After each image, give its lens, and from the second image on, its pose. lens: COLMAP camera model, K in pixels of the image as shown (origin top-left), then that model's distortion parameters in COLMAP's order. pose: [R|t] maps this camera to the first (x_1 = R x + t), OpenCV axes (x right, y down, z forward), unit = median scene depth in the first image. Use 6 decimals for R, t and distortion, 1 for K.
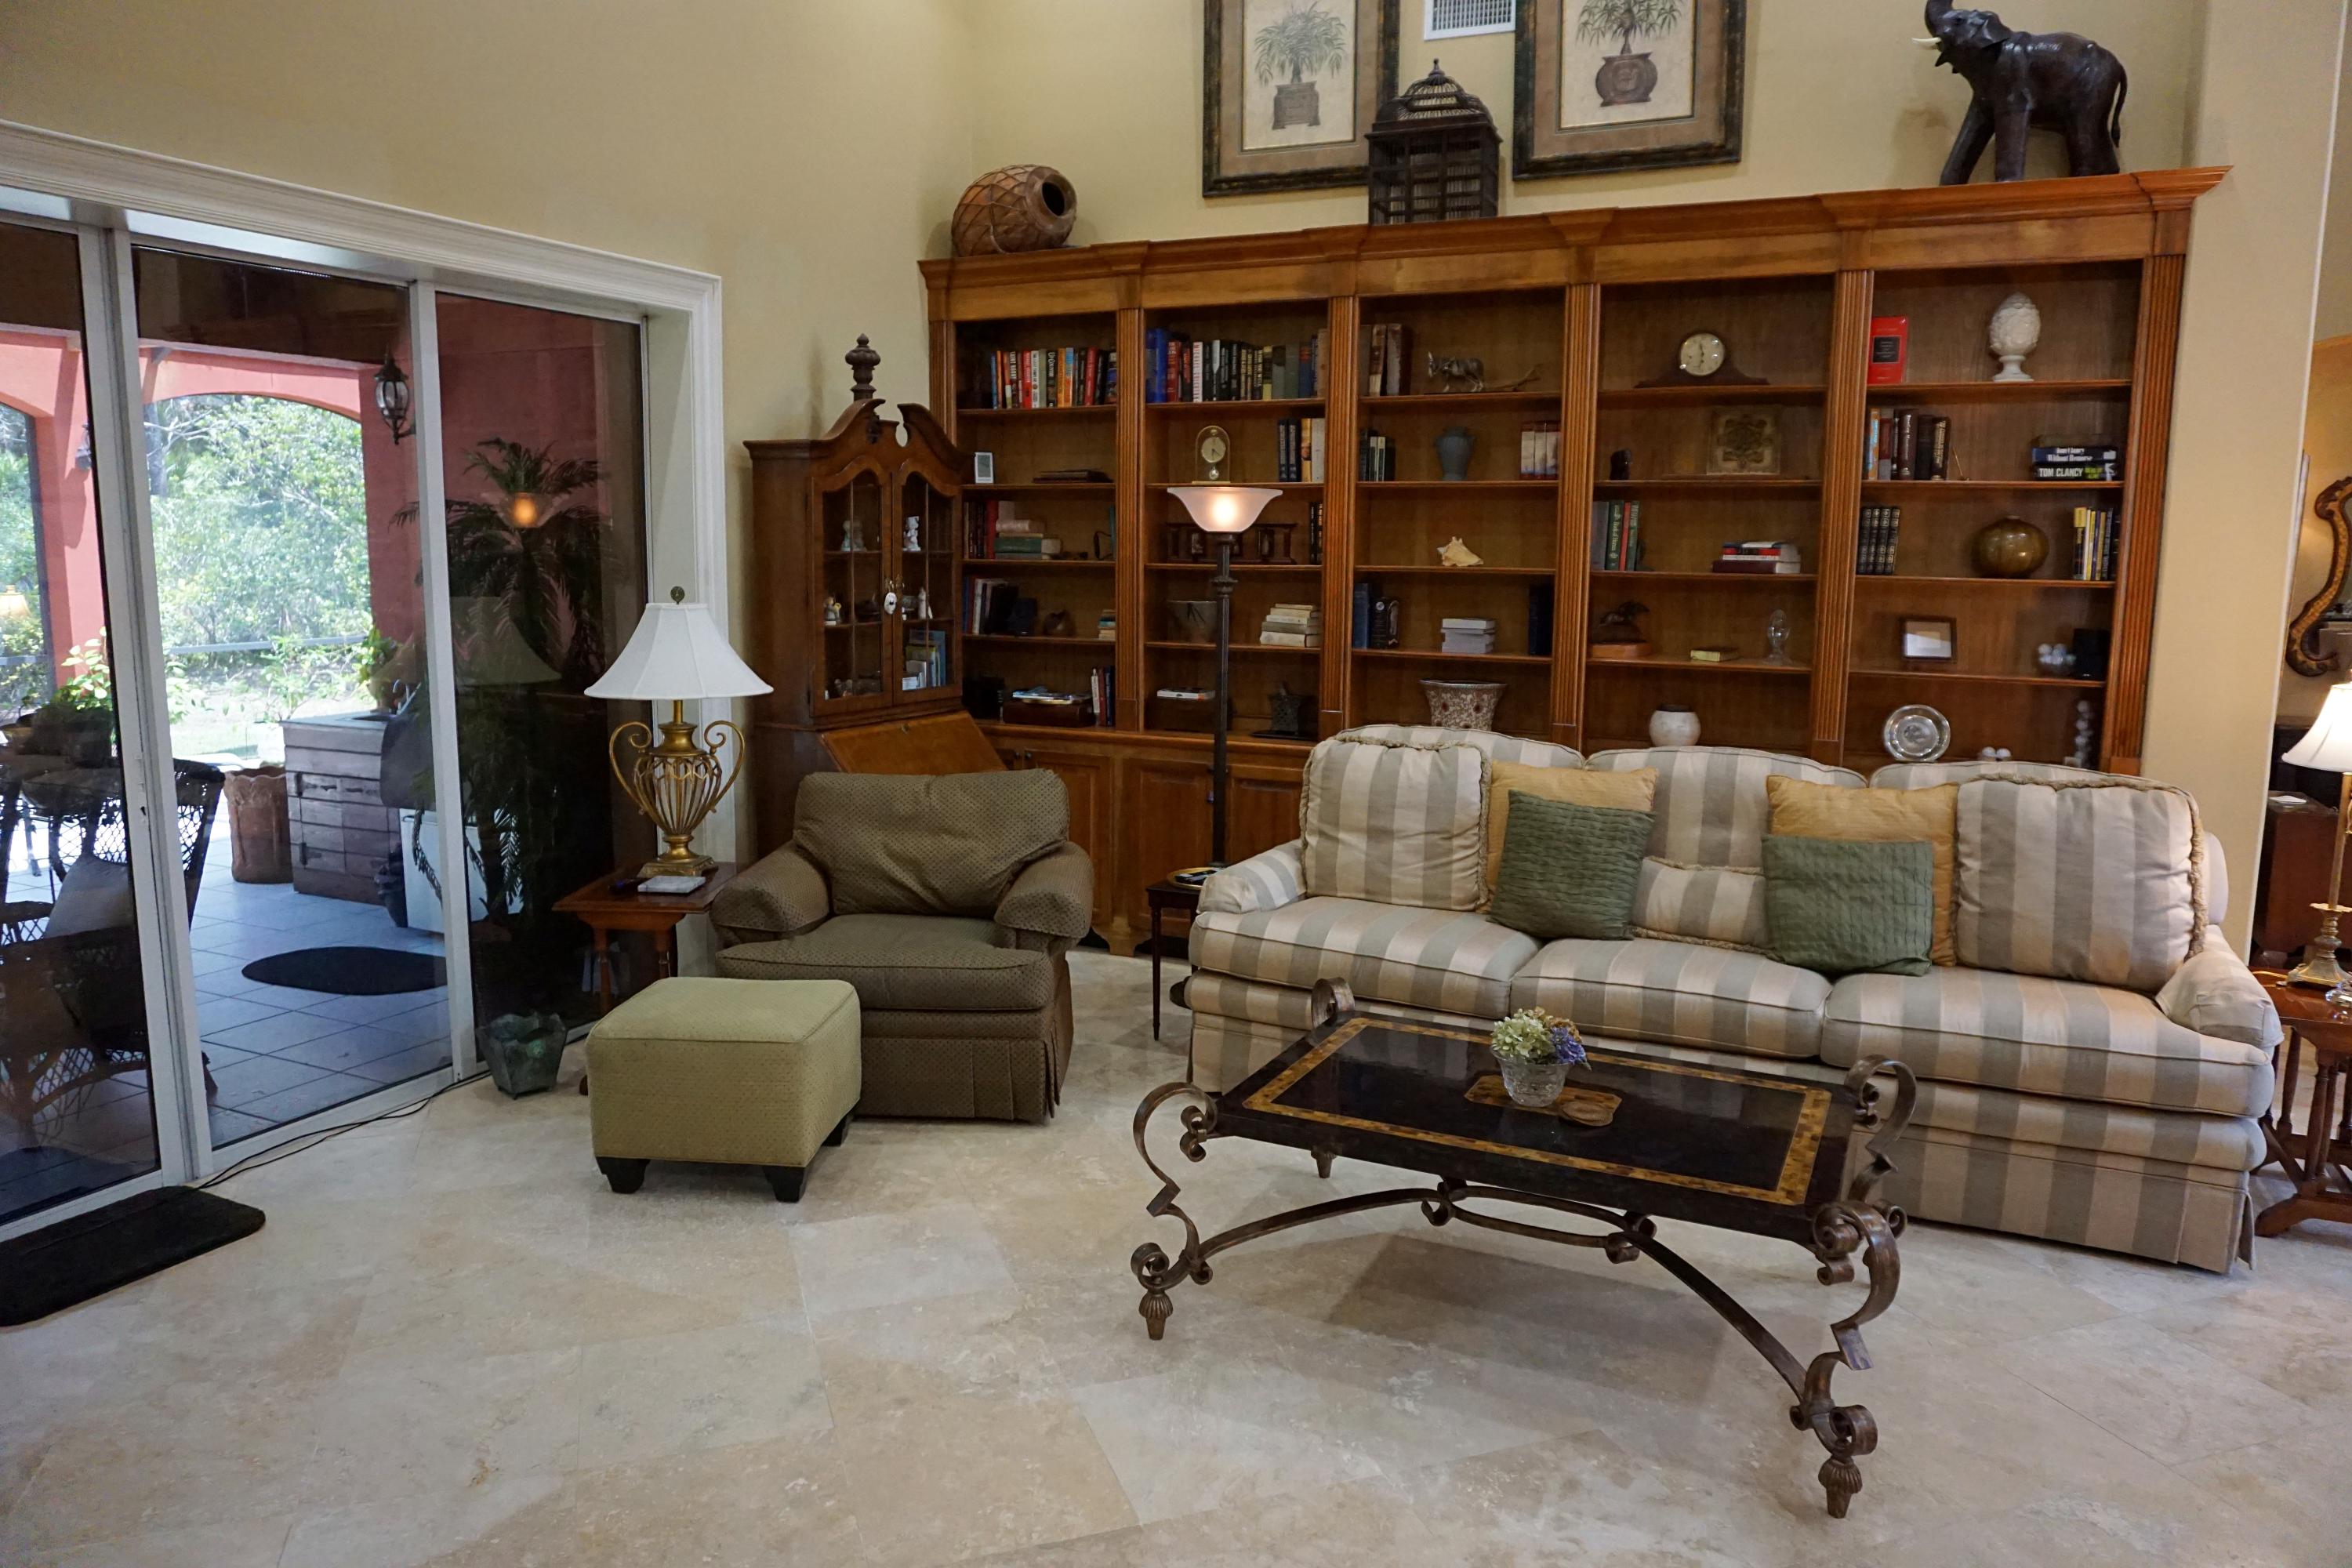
lens RADIAL K [[1582.9, 0, 1182.8], [0, 1582.9, 787.3], [0, 0, 1]] dist [-0.011952, 0.000364]
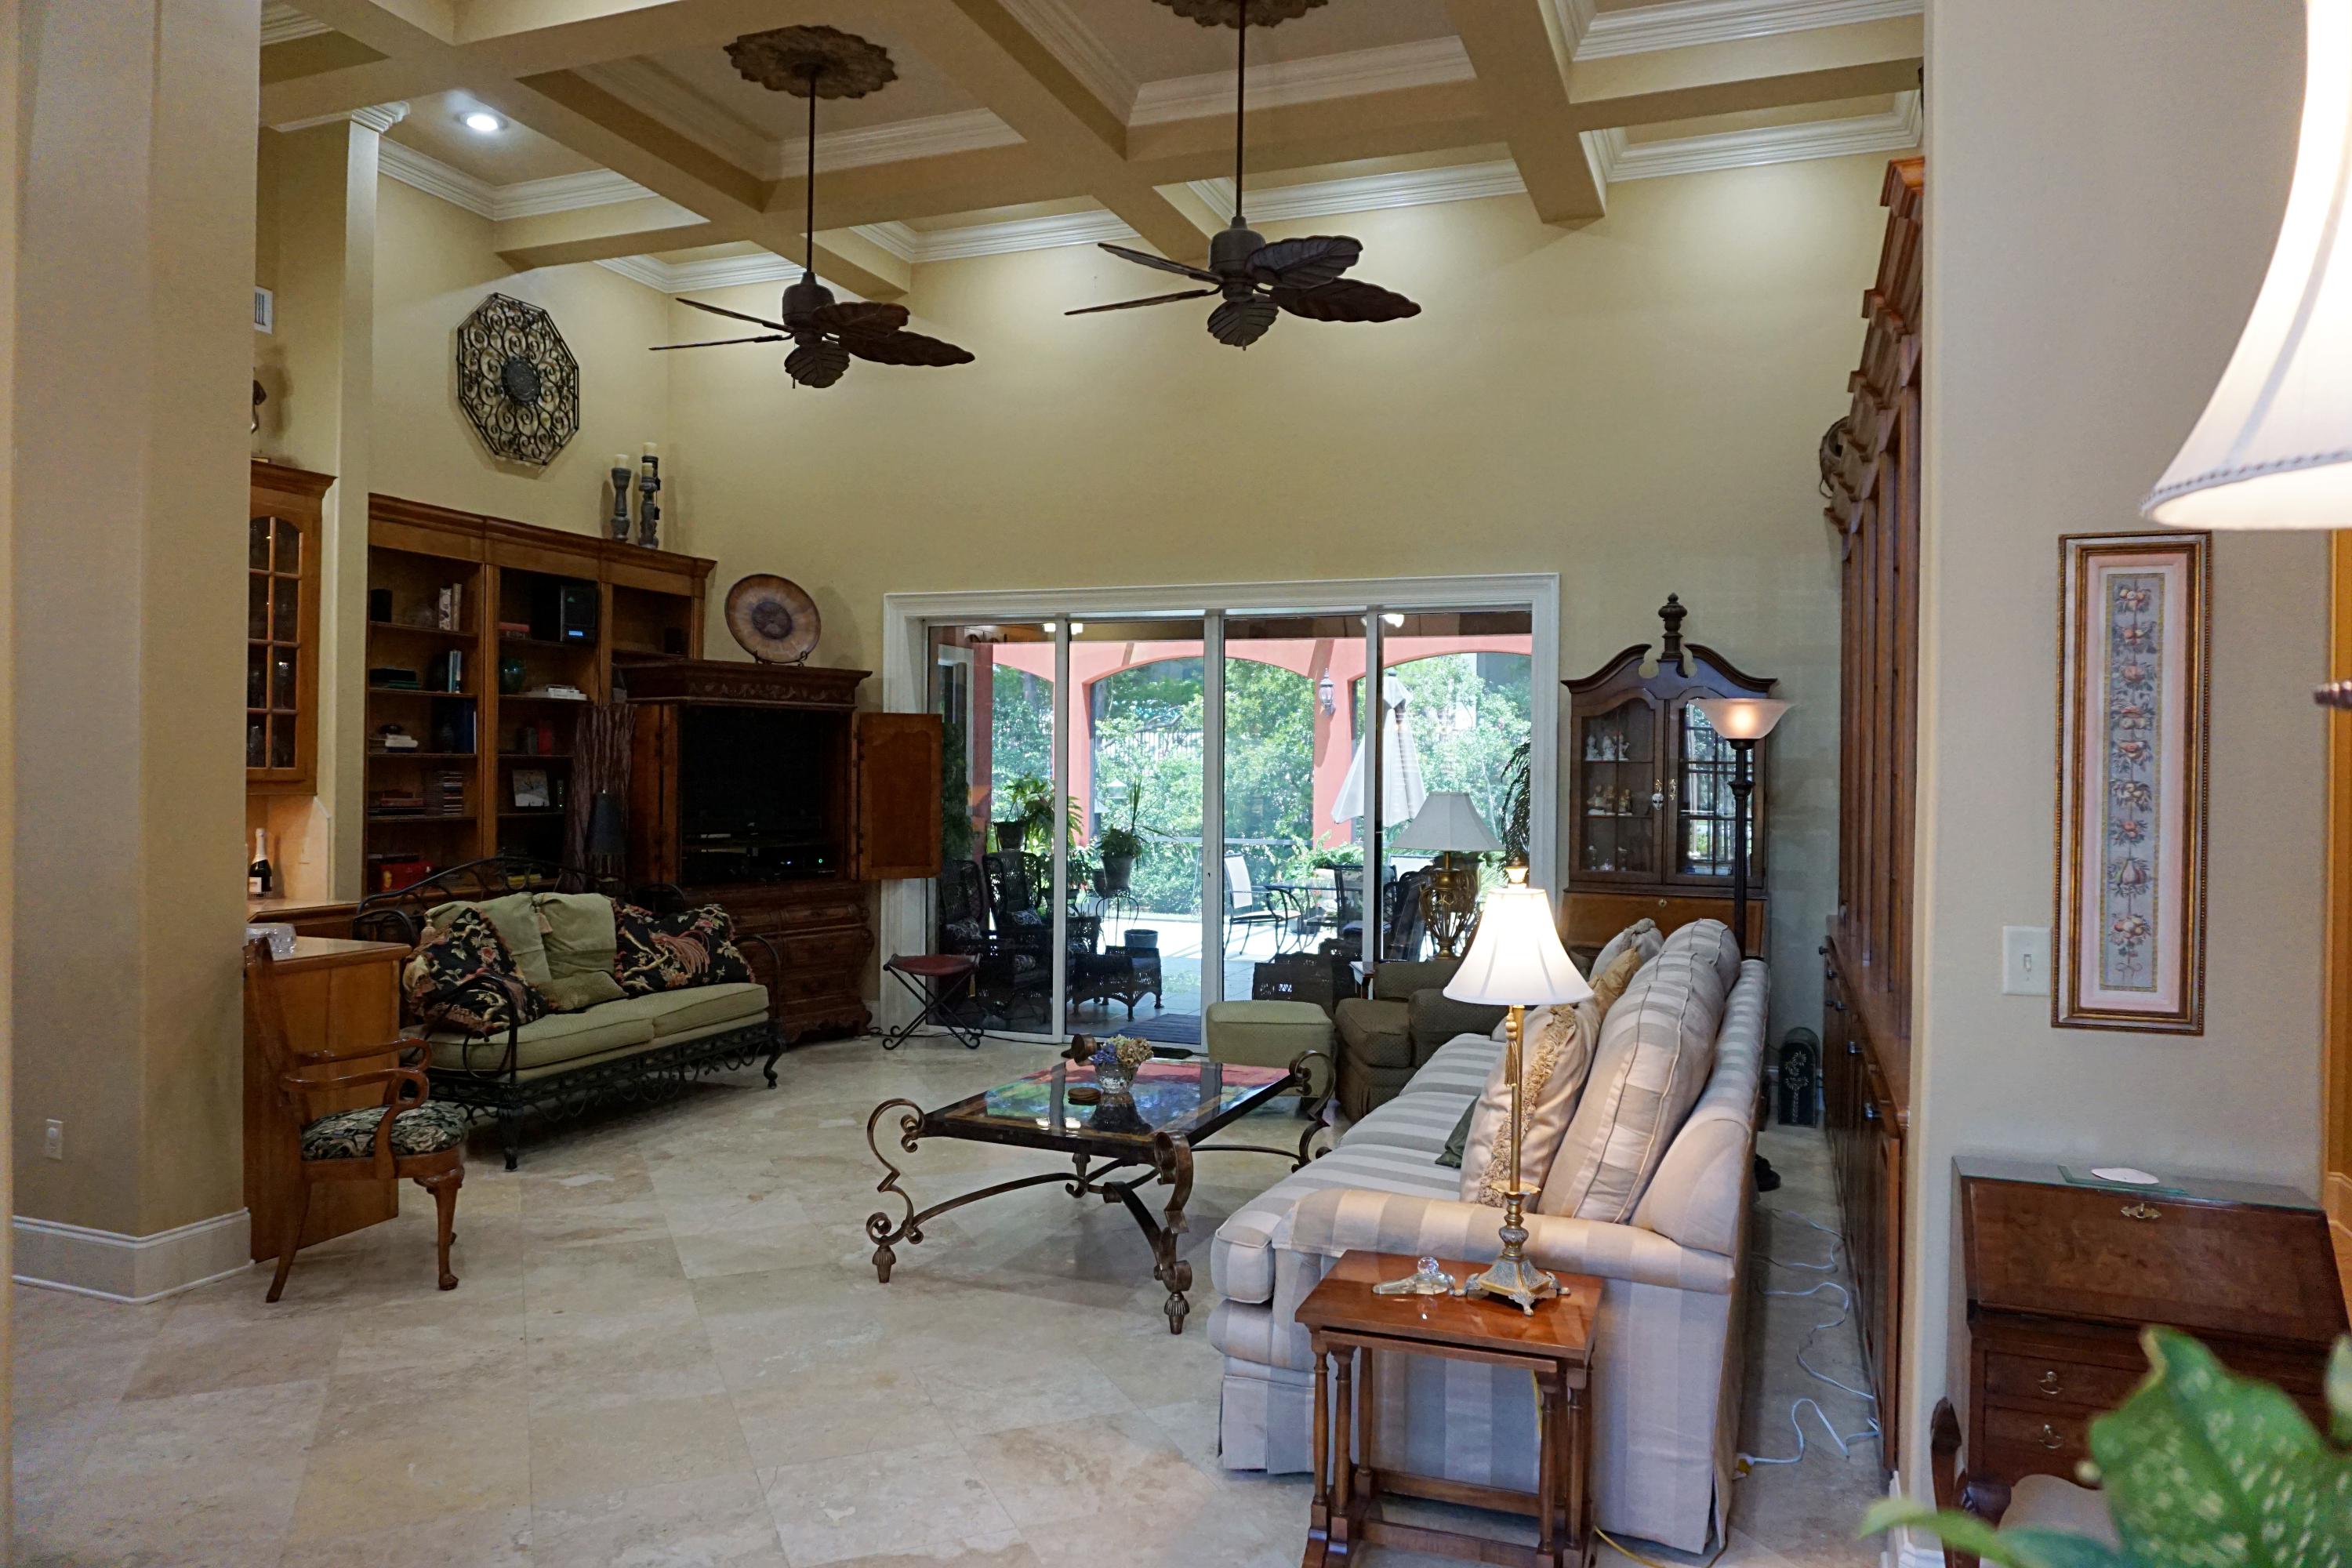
lens RADIAL K [[1582.9, 0, 1177.4], [0, 1582.9, 780.2], [0, 0, 1]] dist [-0.011952, 0.000364]
pose [[0.060045, -0.000976, -0.998195, 1.597081], [-0.161181, 0.986867, -0.010660, -0.086445], [0.985097, 0.161530, 0.059099, 0.829086]]
